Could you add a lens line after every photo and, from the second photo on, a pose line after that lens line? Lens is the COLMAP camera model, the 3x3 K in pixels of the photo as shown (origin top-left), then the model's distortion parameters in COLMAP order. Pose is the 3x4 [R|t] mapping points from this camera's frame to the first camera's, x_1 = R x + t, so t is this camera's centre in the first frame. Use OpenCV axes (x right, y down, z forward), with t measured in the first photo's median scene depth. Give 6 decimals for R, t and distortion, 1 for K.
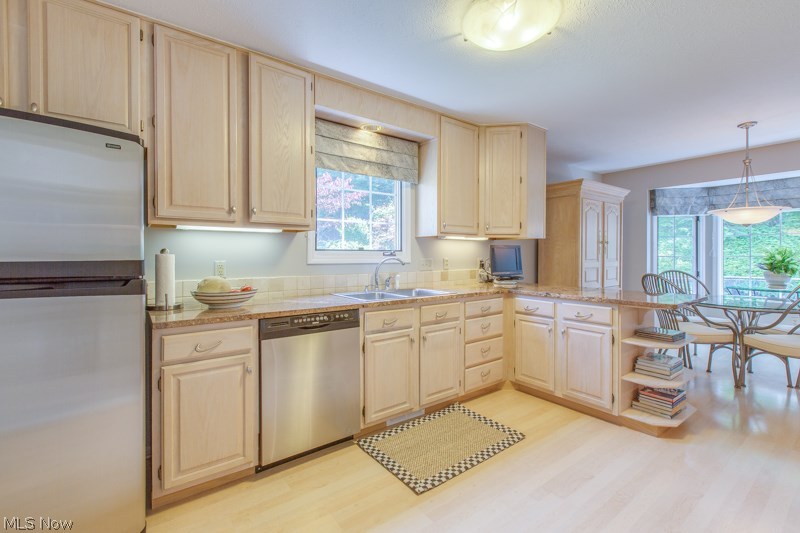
lens RADIAL K [[353.6, 0, 400.0], [0, 353.6, 266.5], [0, 0, 1]] dist [0.000442, 0.000204]
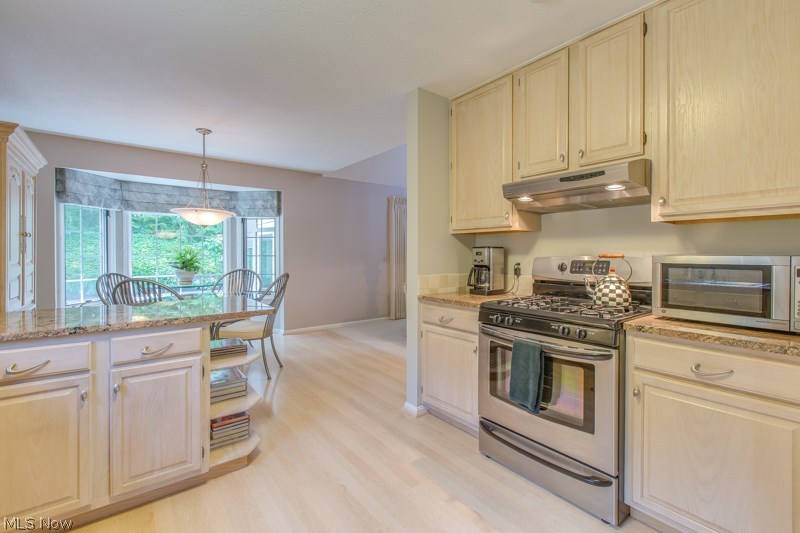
lens RADIAL K [[362.7, 0, 400.5], [0, 362.7, 255.6], [0, 0, 1]] dist [0.024127, 0.000007]
pose [[-0.008286, -0.003053, 0.999961, -0.094191], [0.026950, 0.999631, 0.003276, -0.014891], [-0.999602, 0.026976, -0.008200, 0.323343]]
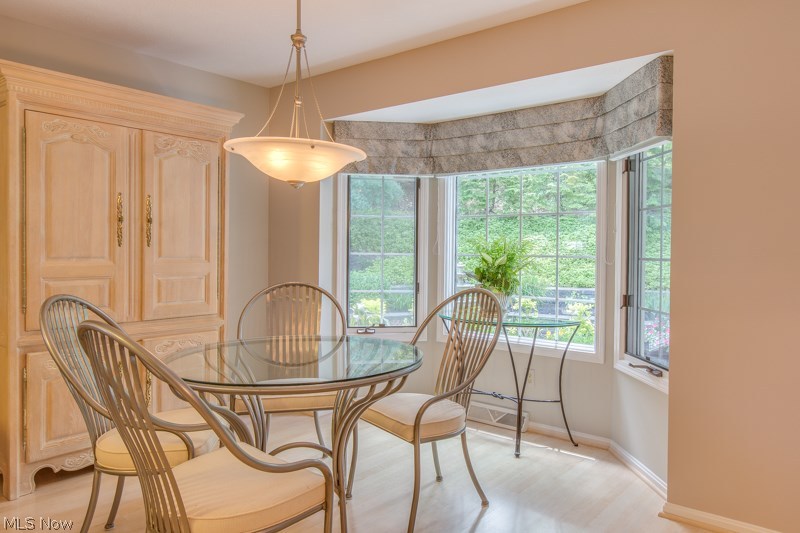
lens RADIAL K [[592.9, 0, 400.0], [0, 592.9, 266.5], [0, 0, 1]] dist [0.000551, 0.000244]
pose [[0.966193, 0.011938, 0.257544, 0.675594], [-0.009065, 0.999883, -0.012342, 0.000119], [-0.257661, 0.009590, 0.966188, 0.175253]]
